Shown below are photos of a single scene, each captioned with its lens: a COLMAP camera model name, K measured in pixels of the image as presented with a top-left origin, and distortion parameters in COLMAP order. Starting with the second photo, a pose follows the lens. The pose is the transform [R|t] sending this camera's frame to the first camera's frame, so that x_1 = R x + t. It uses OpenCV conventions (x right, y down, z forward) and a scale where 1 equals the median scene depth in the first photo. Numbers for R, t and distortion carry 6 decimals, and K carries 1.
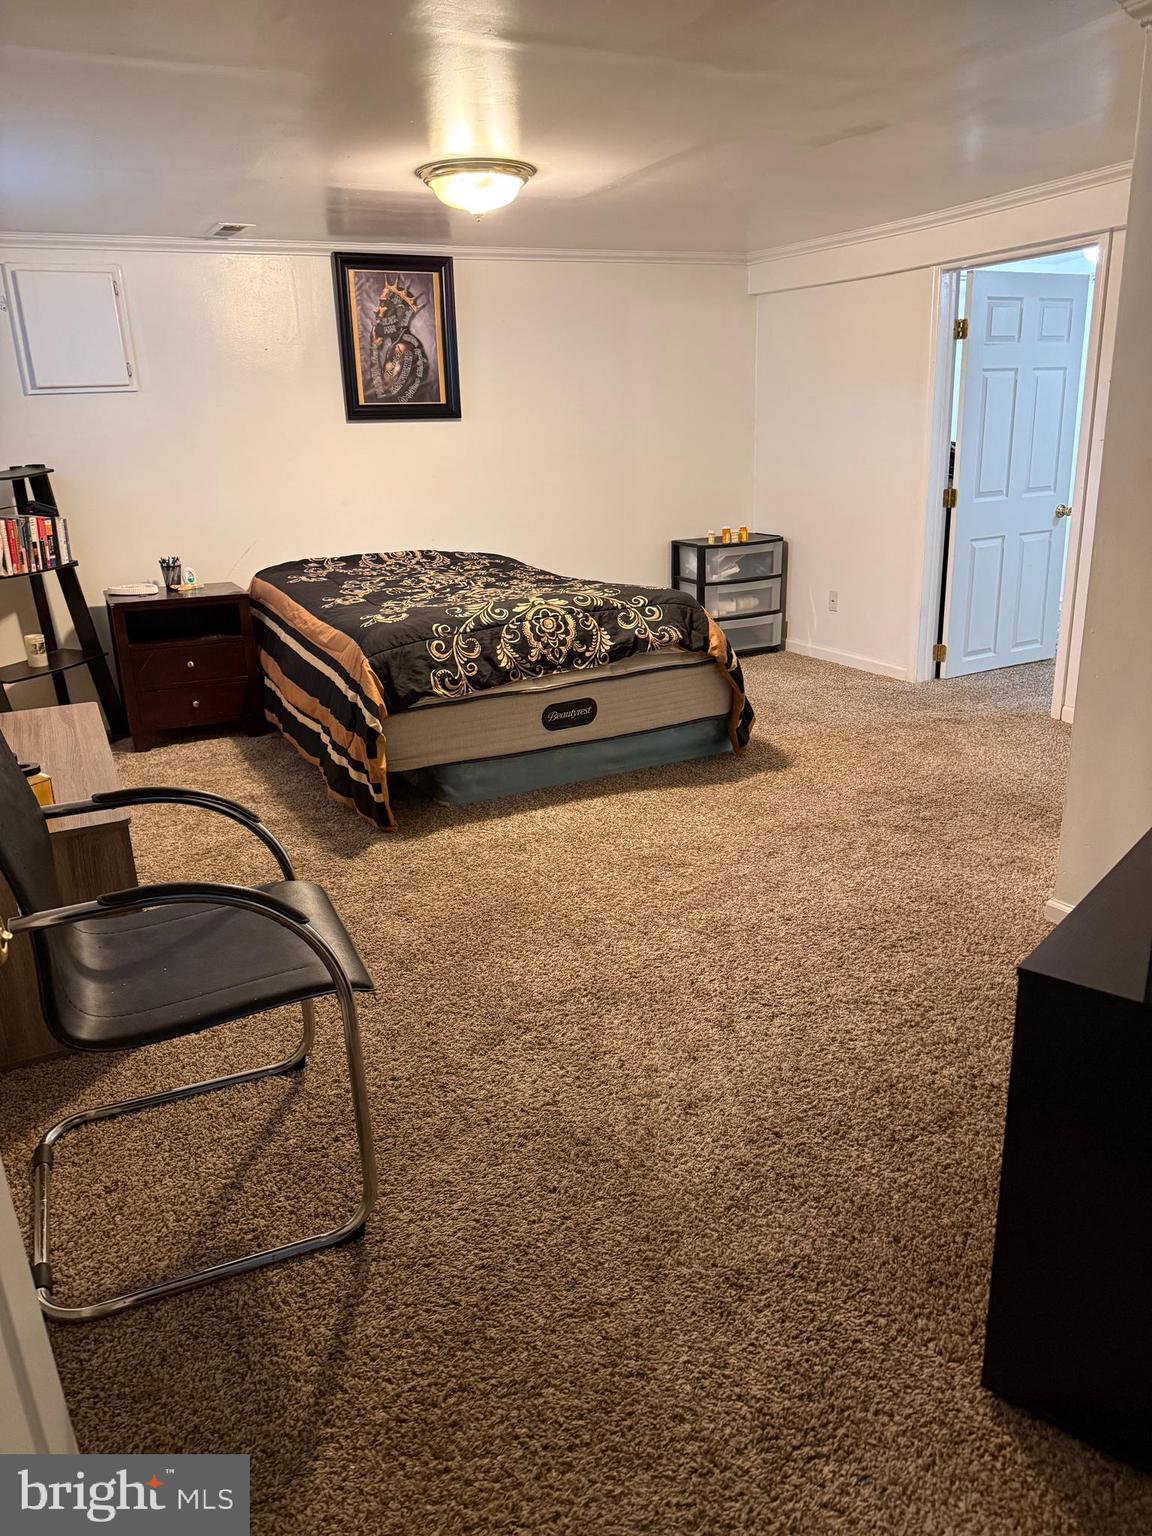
lens RADIAL K [[1062.2, 0, 576.0], [0, 1062.2, 768.0], [0, 0, 1]] dist [0.144665, -0.246978]
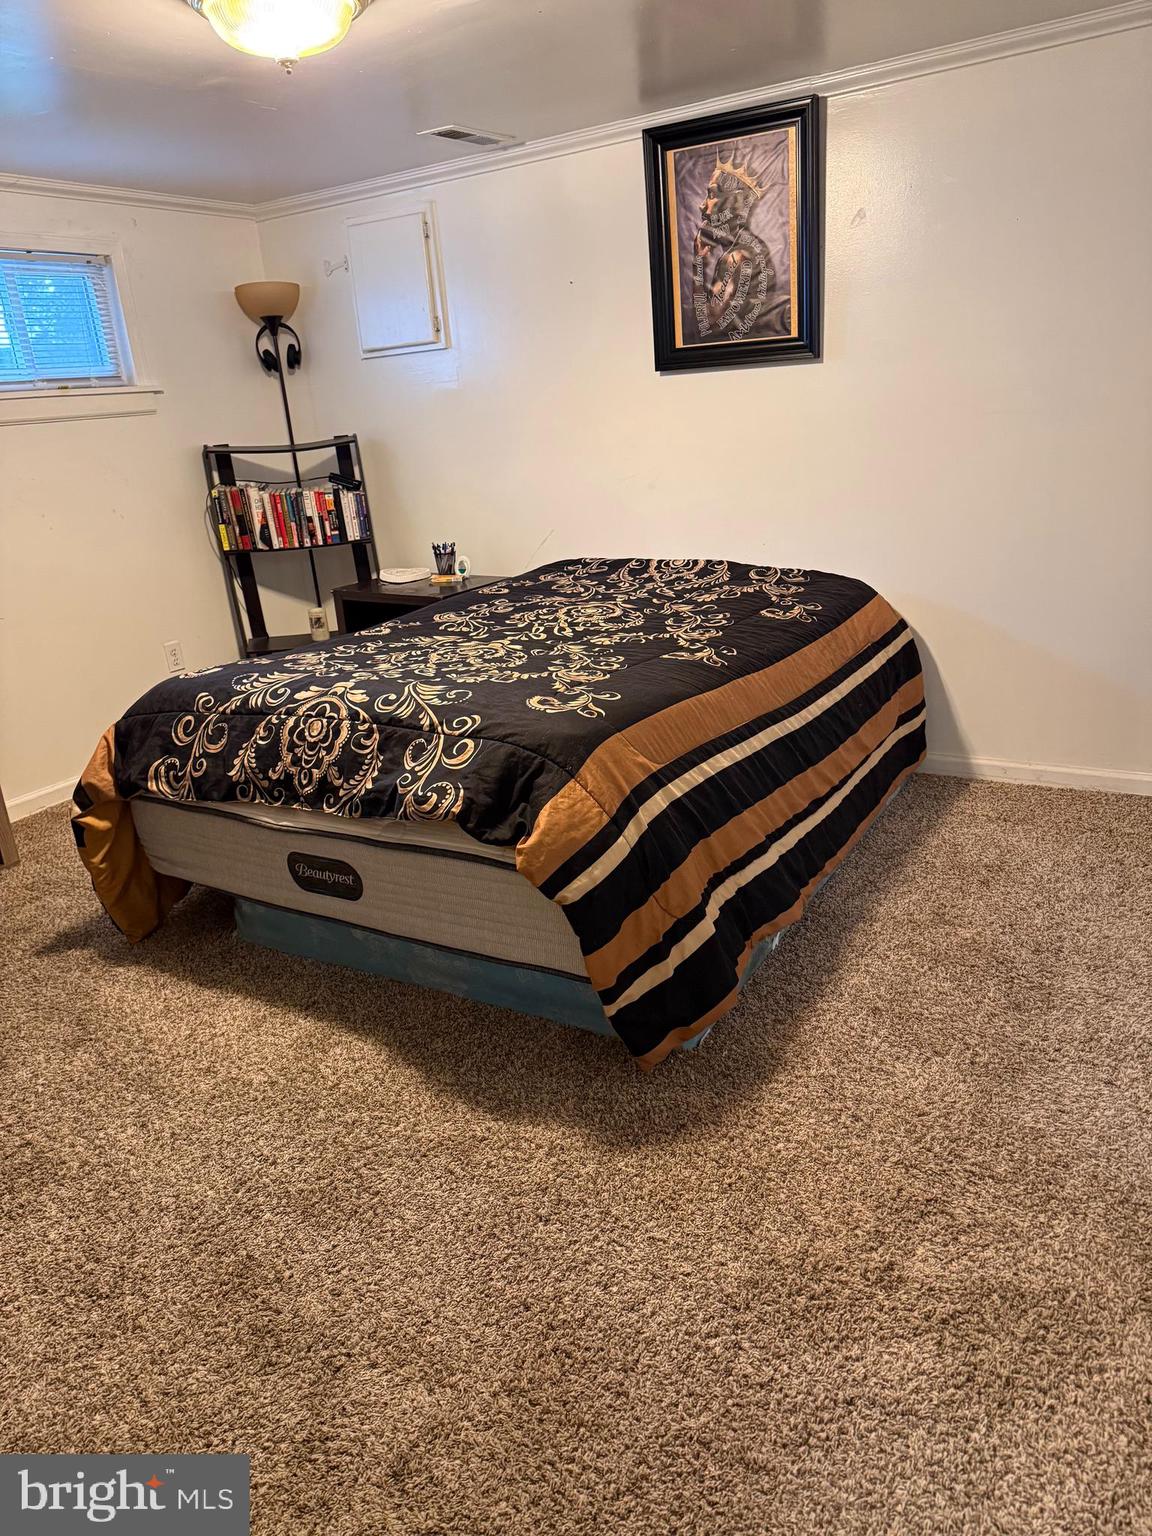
lens RADIAL K [[1062.2, 0, 576.0], [0, 1062.2, 768.0], [0, 0, 1]] dist [0.144665, -0.246978]
pose [[0.526743, 0.275008, -0.804309, 0.433339], [-0.211135, 0.958894, 0.189591, -0.202746], [0.823386, 0.069952, 0.563154, 0.595119]]
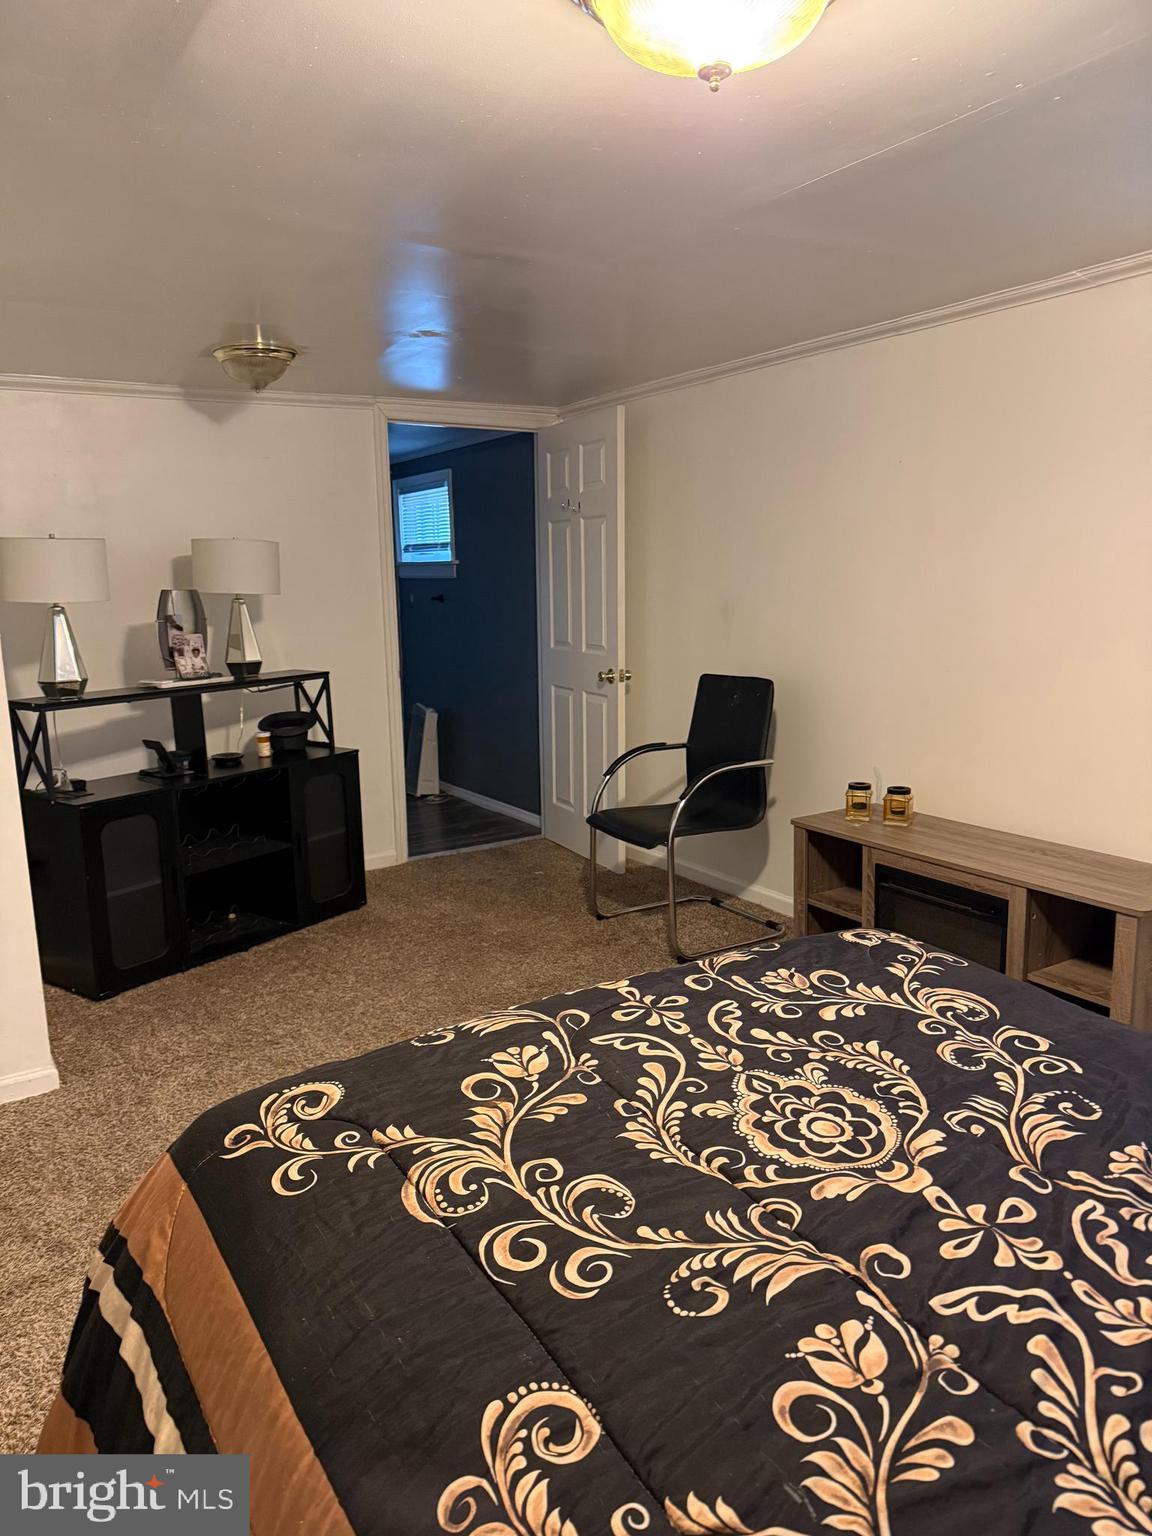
lens RADIAL K [[1062.2, 0, 576.0], [0, 1062.2, 768.0], [0, 0, 1]] dist [0.144665, -0.246978]
pose [[-0.990884, 0.070503, -0.114800, 0.012216], [0.006379, 0.875733, 0.482754, -0.351548], [0.134570, 0.477621, -0.868199, 1.050197]]
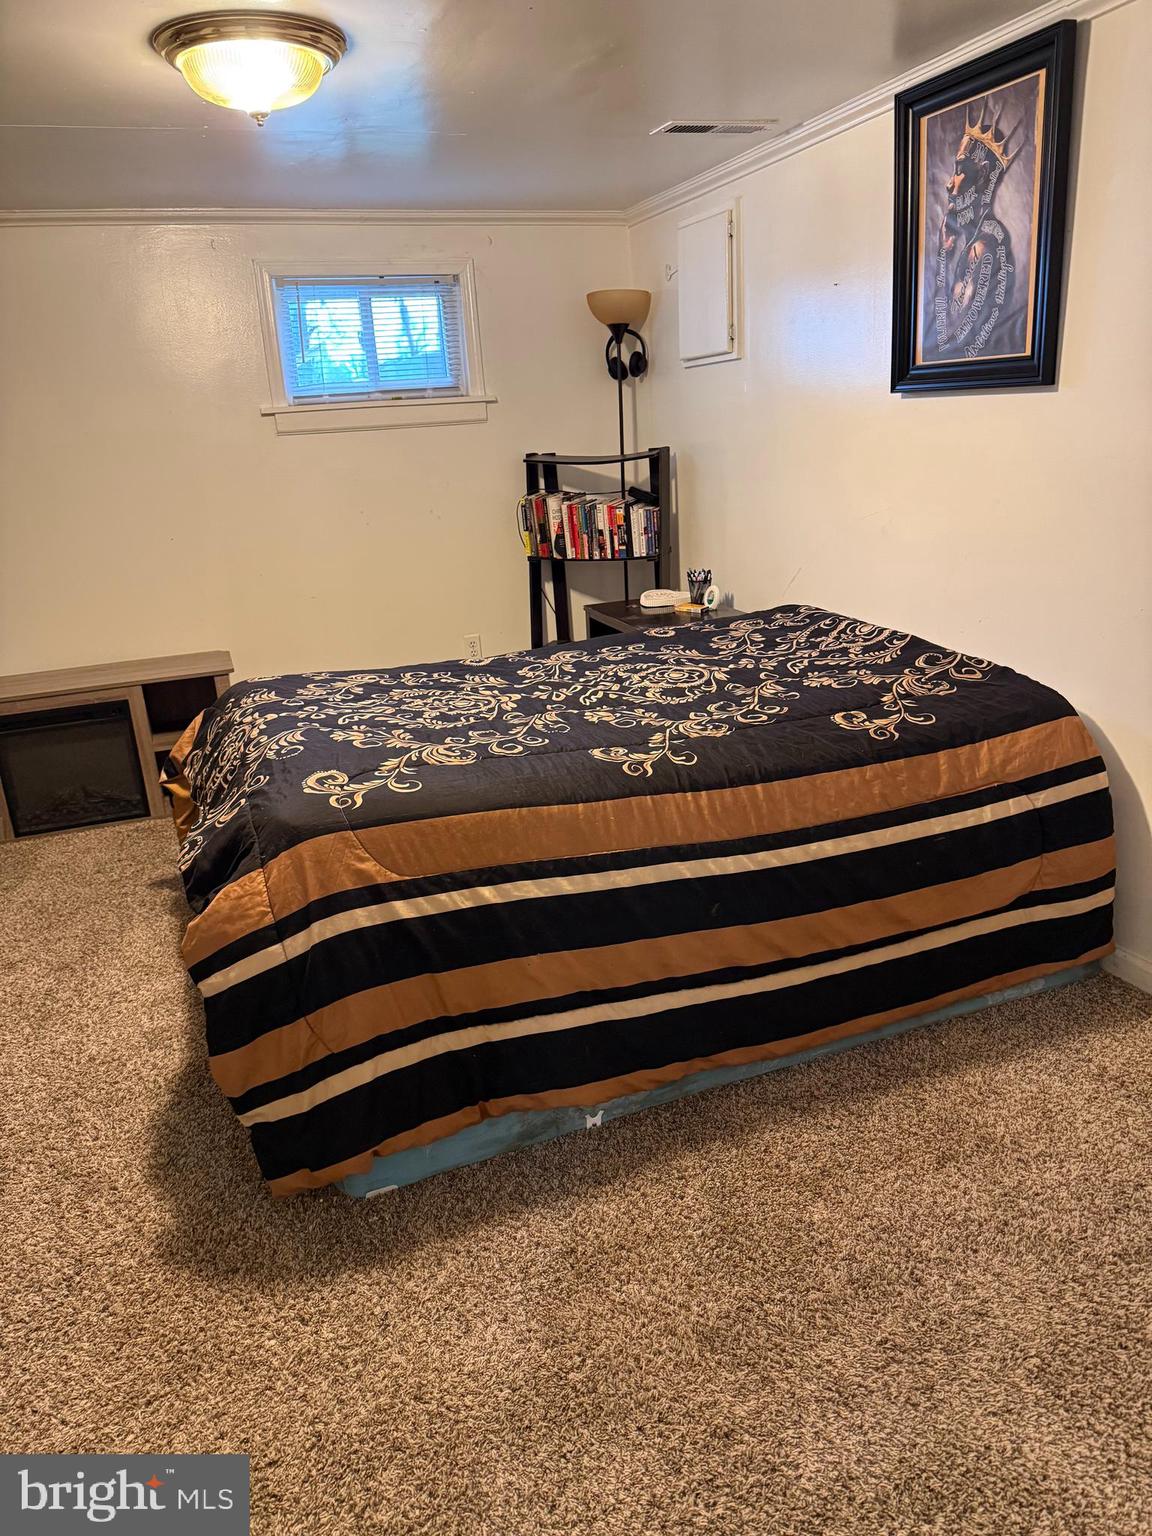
lens RADIAL K [[1062.7, 0, 593.8], [0, 1062.7, 788.3], [0, 0, 1]] dist [0.076656, -0.097854]
pose [[-0.083217, 0.364035, -0.927660, 0.439219], [-0.255113, 0.892086, 0.372960, -0.322398], [0.963323, 0.267695, 0.018634, 0.932816]]
